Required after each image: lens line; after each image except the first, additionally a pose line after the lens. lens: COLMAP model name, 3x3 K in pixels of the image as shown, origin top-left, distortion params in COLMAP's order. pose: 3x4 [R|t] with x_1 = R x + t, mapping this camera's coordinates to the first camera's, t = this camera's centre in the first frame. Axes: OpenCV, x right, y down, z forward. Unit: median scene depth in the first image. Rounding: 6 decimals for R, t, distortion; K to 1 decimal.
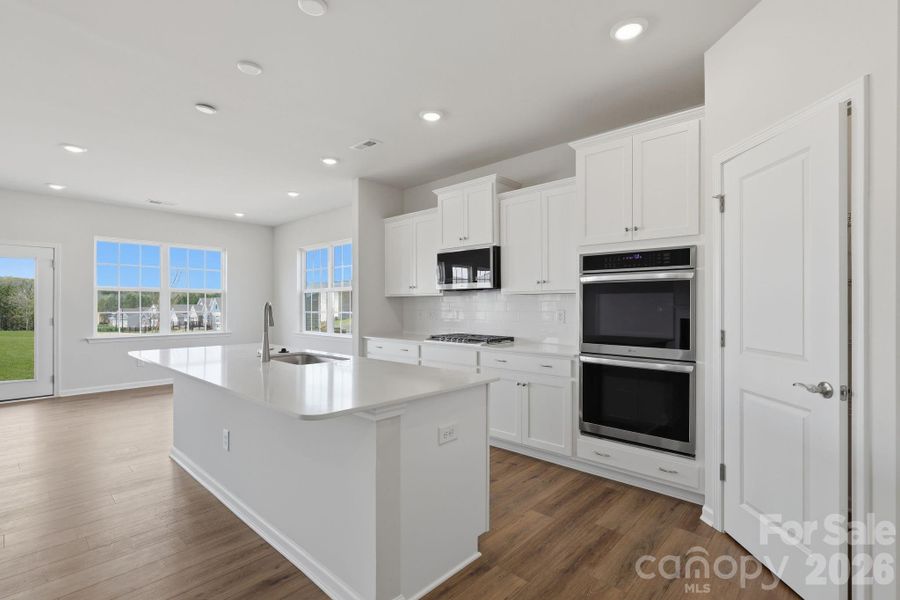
lens RADIAL K [[417.7, 0, 450.0], [0, 417.7, 300.0], [0, 0, 1]] dist [0.001596, -0.000815]
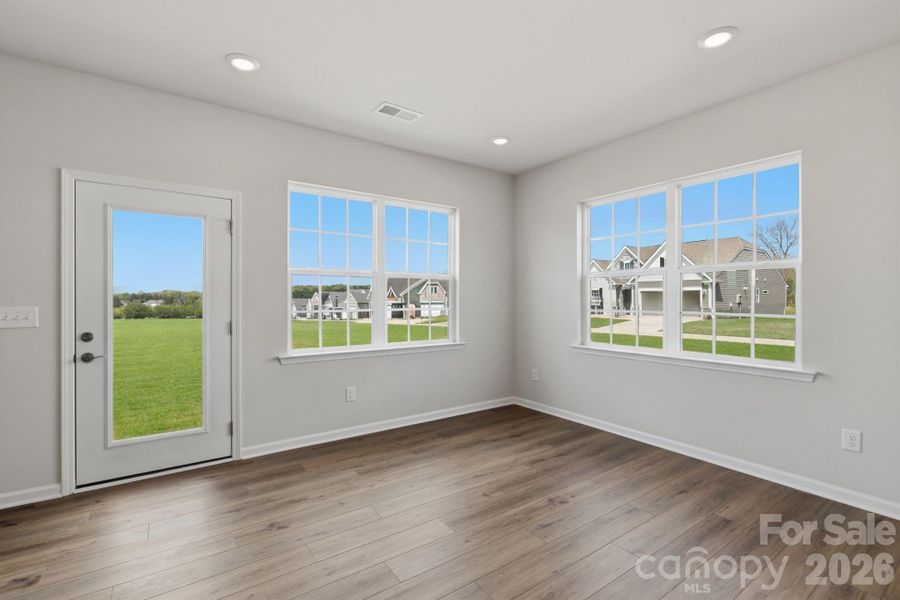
lens RADIAL K [[417.7, 0, 450.0], [0, 417.7, 300.0], [0, 0, 1]] dist [0.001596, -0.000815]
pose [[0.978972, 0.001785, -0.203989, -0.502839], [0.000776, 0.999922, 0.012475, 0.005781], [0.203995, -0.012371, 0.978894, 0.468629]]
